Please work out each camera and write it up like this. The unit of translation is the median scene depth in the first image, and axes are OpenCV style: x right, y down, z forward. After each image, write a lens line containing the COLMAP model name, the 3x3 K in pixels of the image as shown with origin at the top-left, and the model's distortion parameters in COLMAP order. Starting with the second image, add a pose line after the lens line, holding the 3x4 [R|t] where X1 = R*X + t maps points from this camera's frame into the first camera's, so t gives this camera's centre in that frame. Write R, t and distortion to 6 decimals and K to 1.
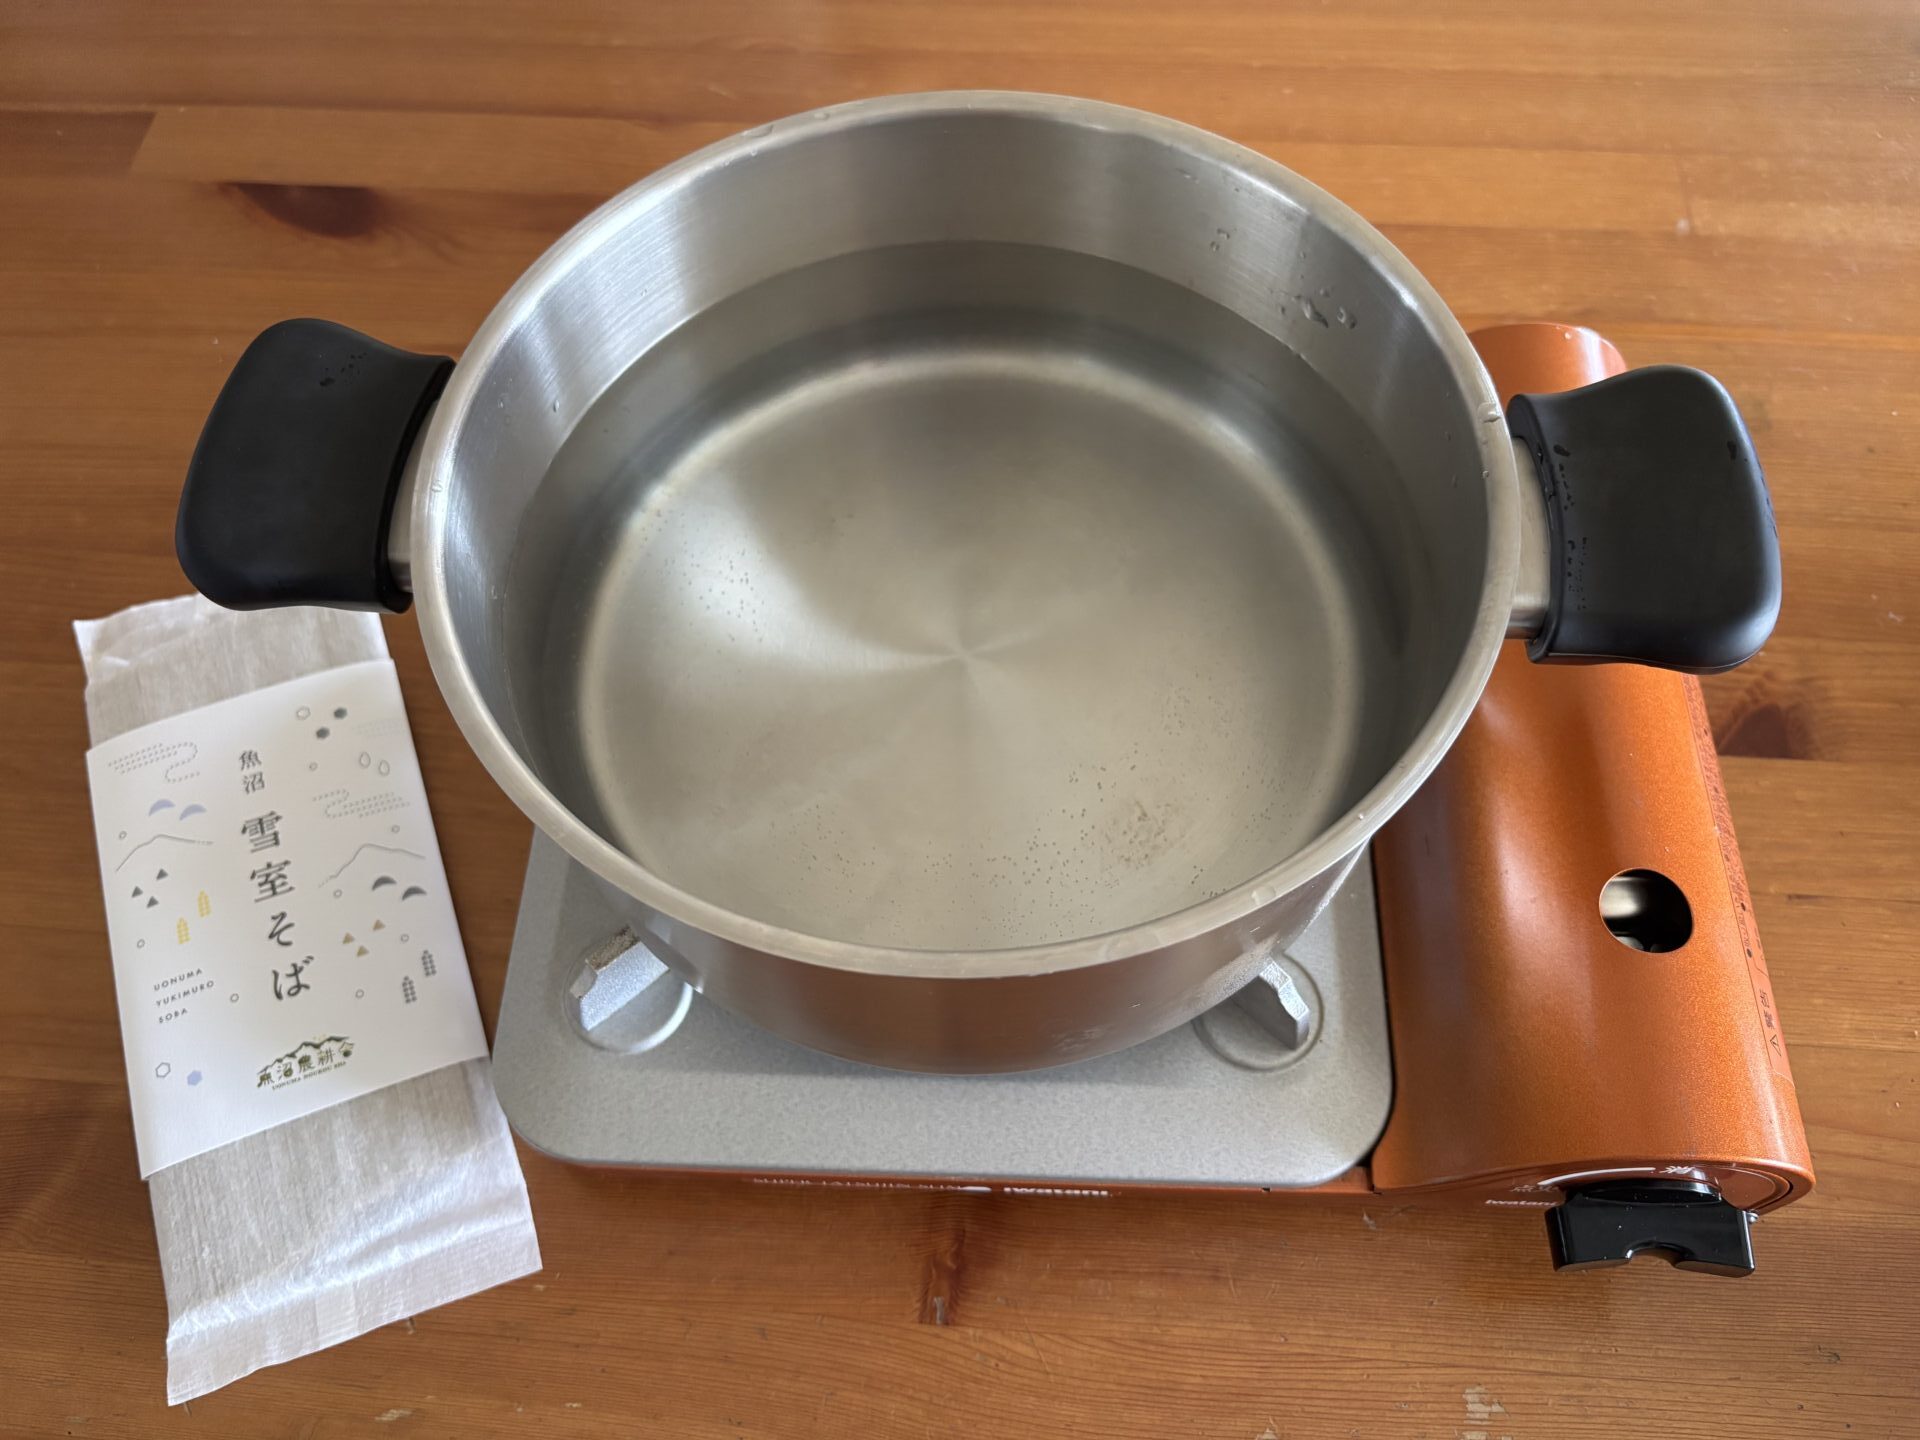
lens RADIAL K [[1449.2, 0, 958.0], [0, 1449.2, 712.9], [0, 0, 1]] dist [-0.017622, -0.030556]
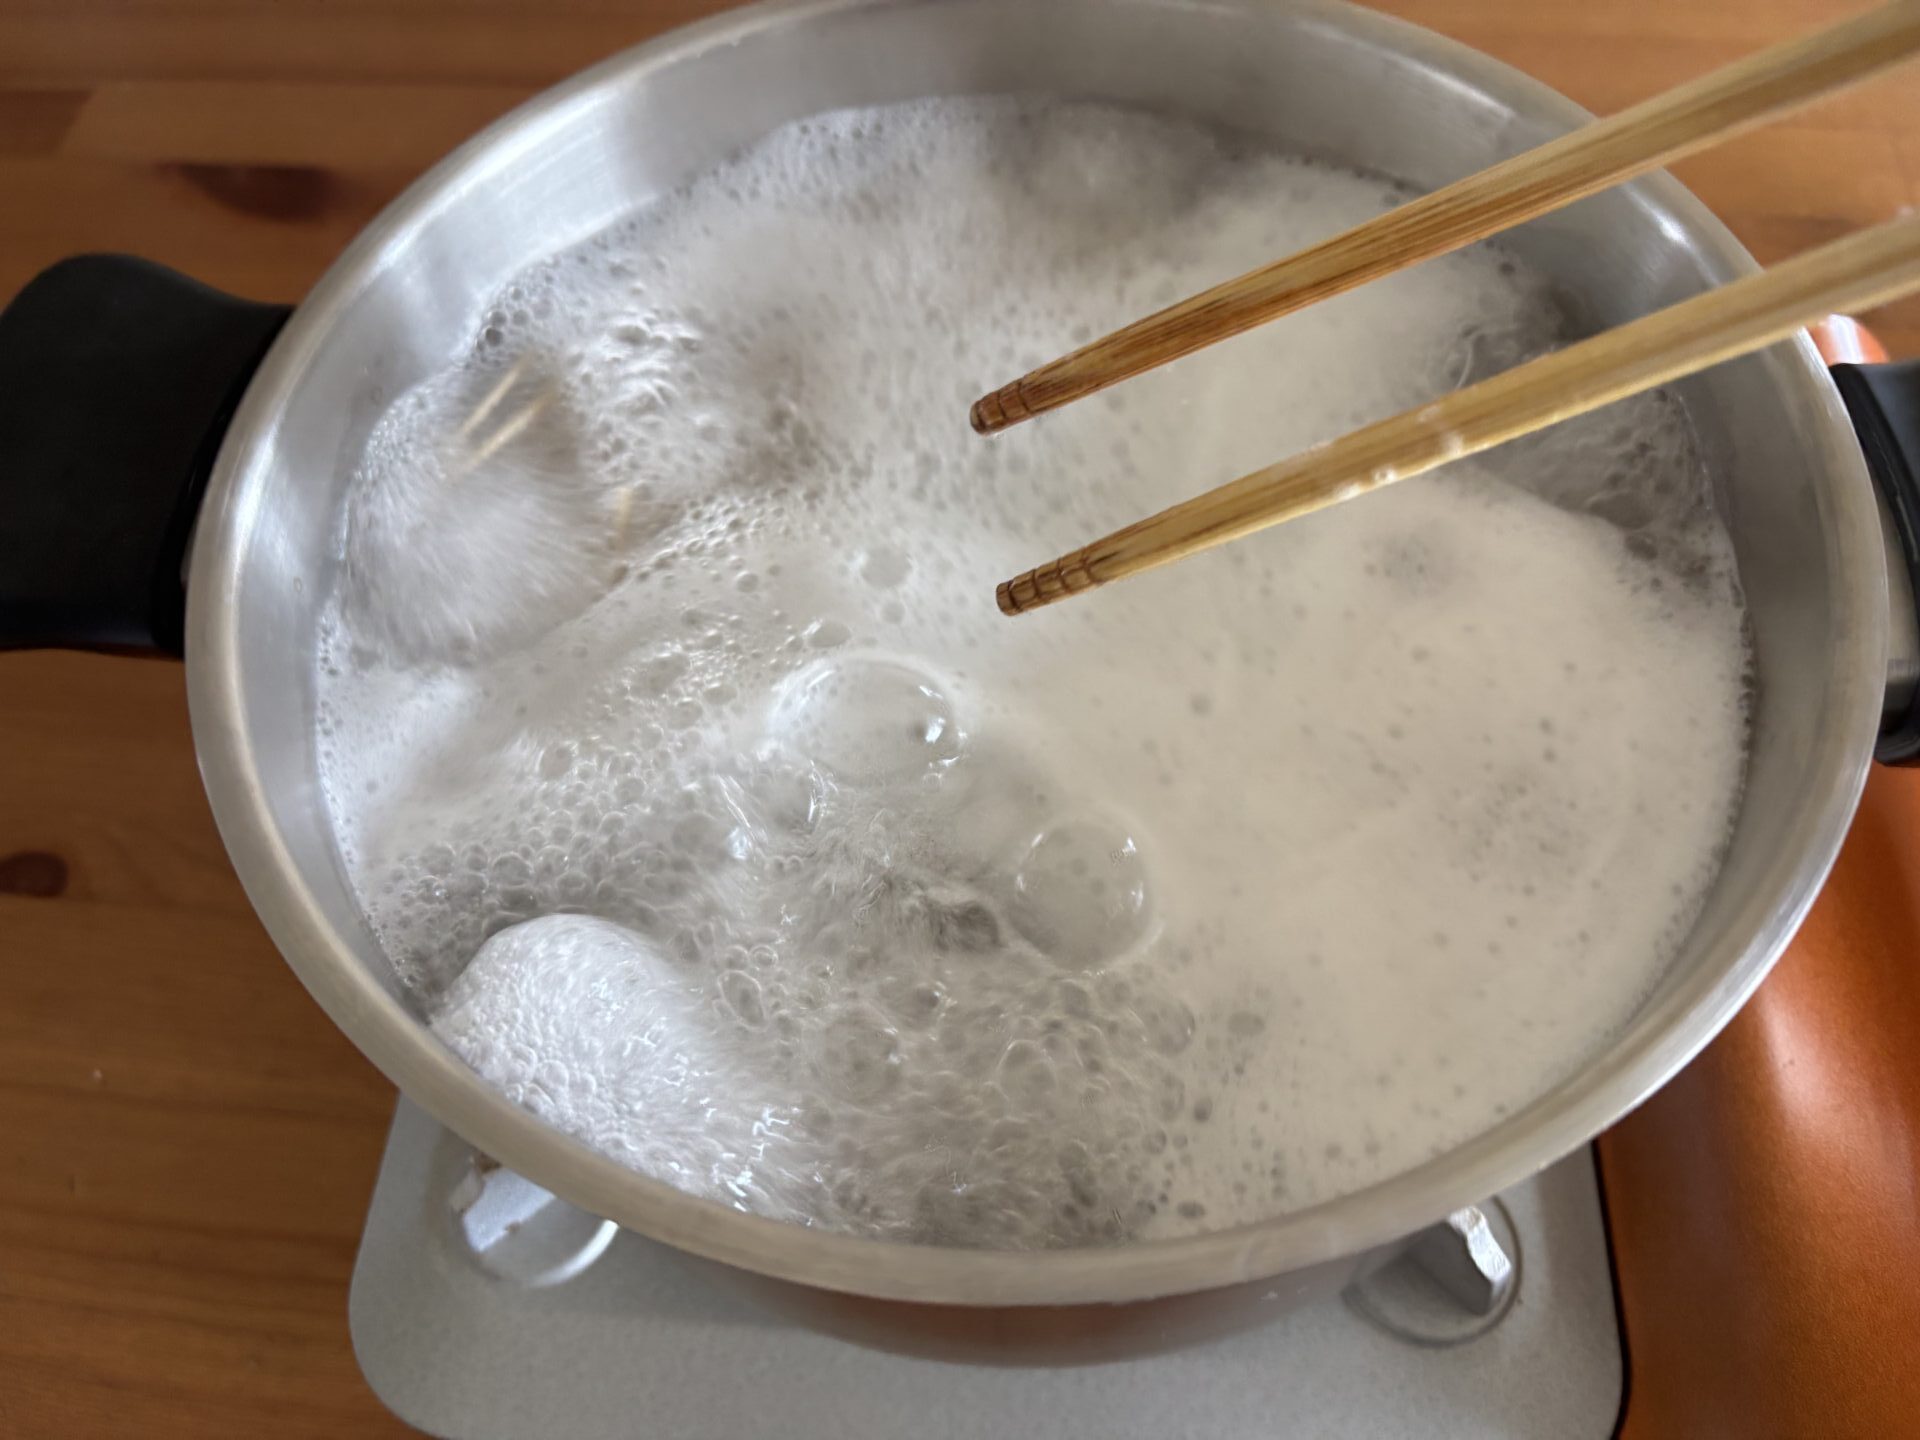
lens RADIAL K [[1449.2, 0, 968.6], [0, 1449.2, 705.0], [0, 0, 1]] dist [-0.017622, -0.030556]
pose [[0.999341, 0.015196, -0.032960, 0.005812], [-0.016832, 0.998610, -0.049954, -0.019378], [0.032156, 0.050476, 0.998207, 0.291335]]
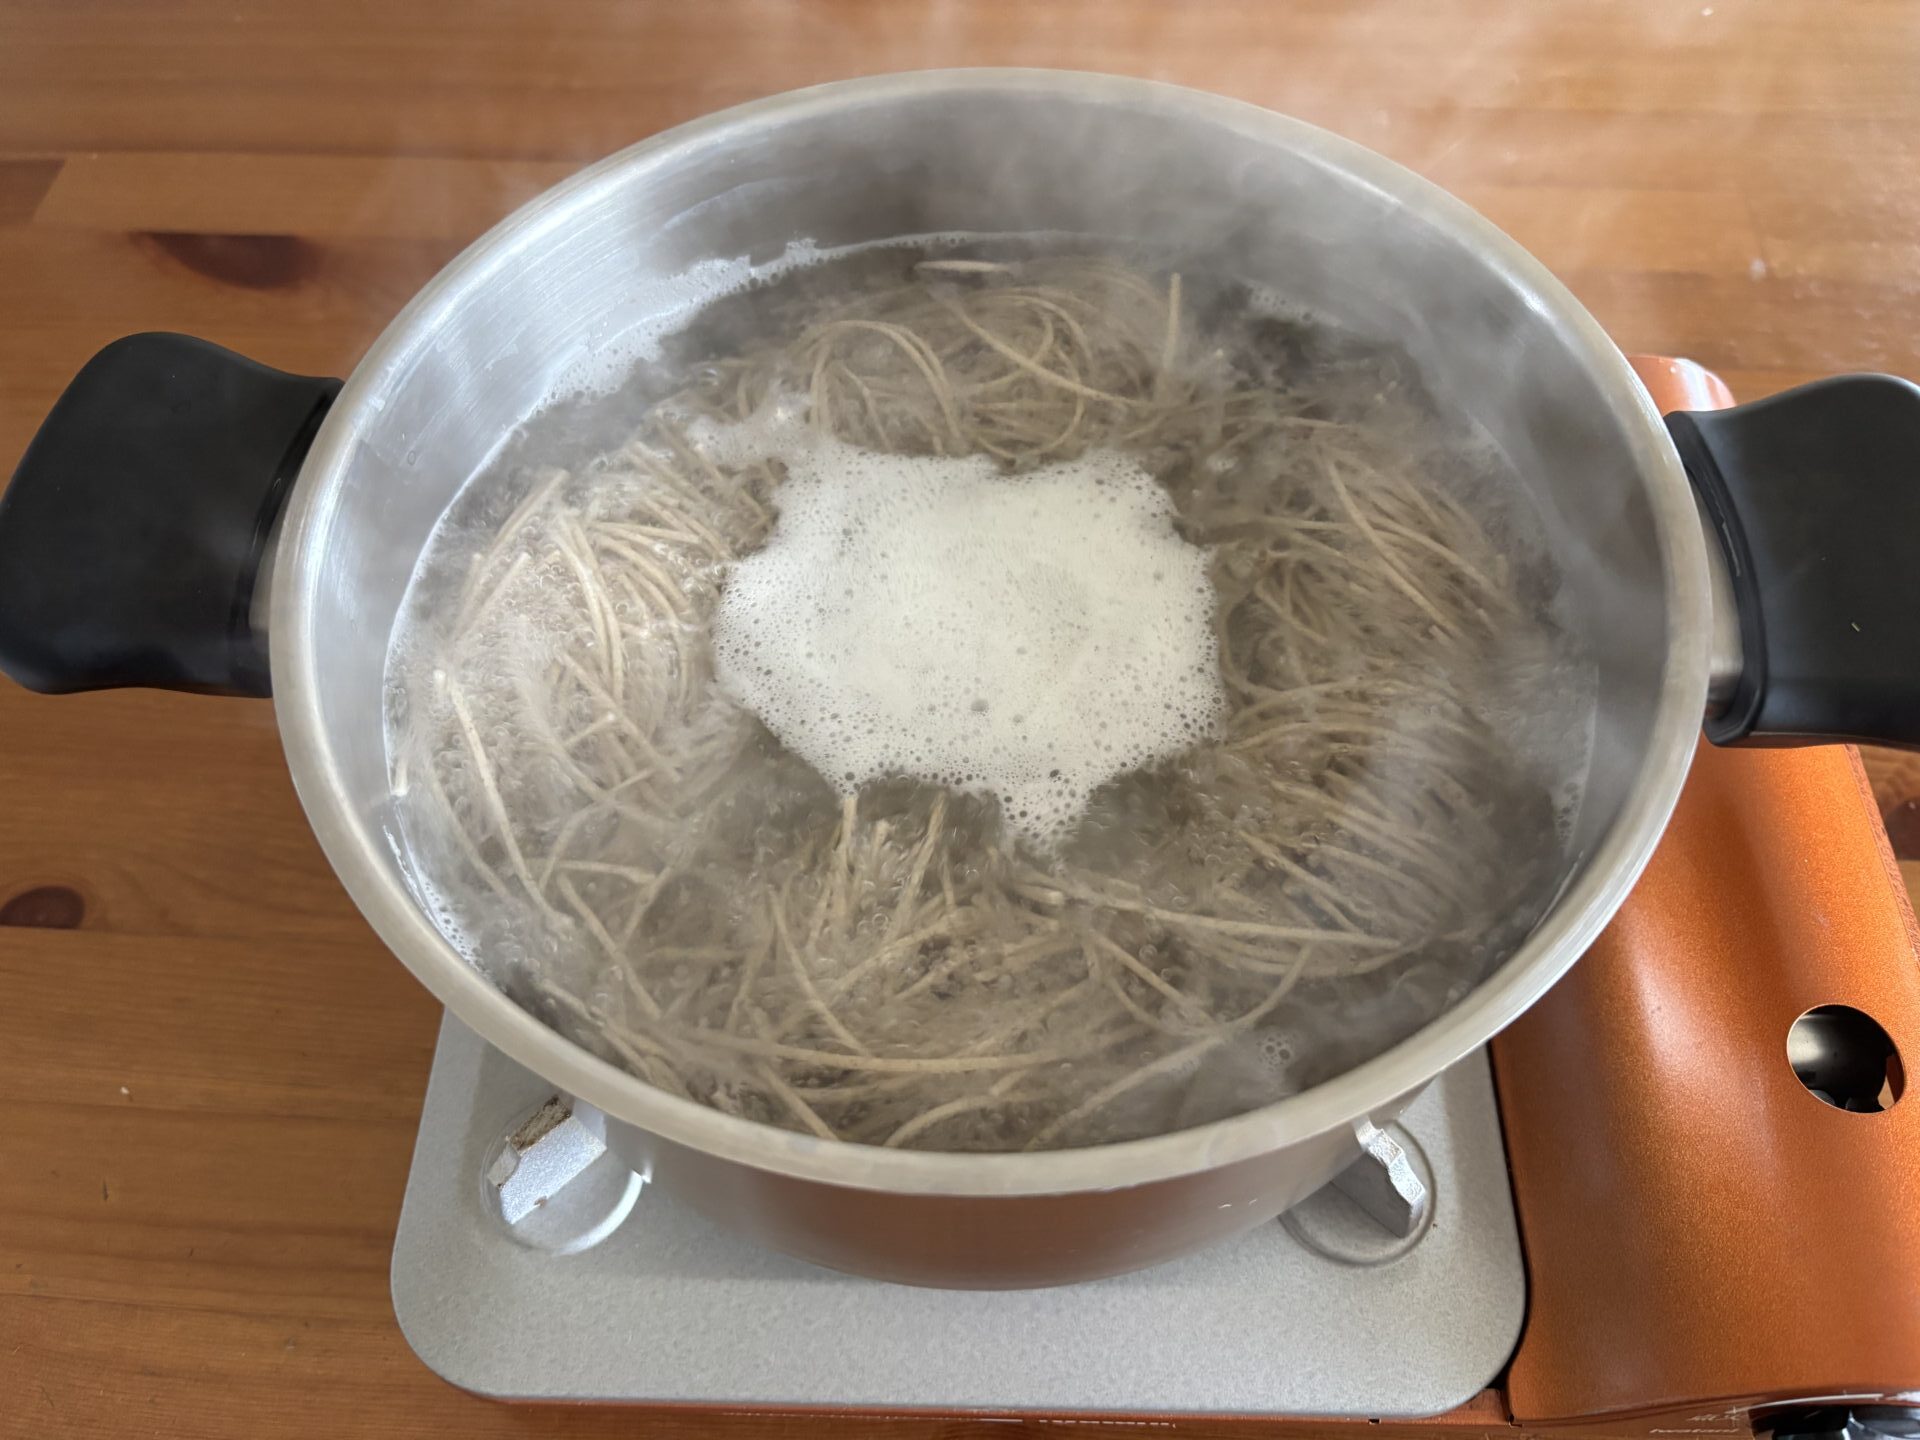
lens RADIAL K [[1449.2, 0, 961.2], [0, 1449.2, 721.7], [0, 0, 1]] dist [-0.017622, -0.030556]
pose [[0.999820, -0.009055, 0.016660, -0.020943], [0.010122, 0.997829, -0.065075, -0.001322], [-0.016035, 0.065232, 0.997741, 0.194613]]
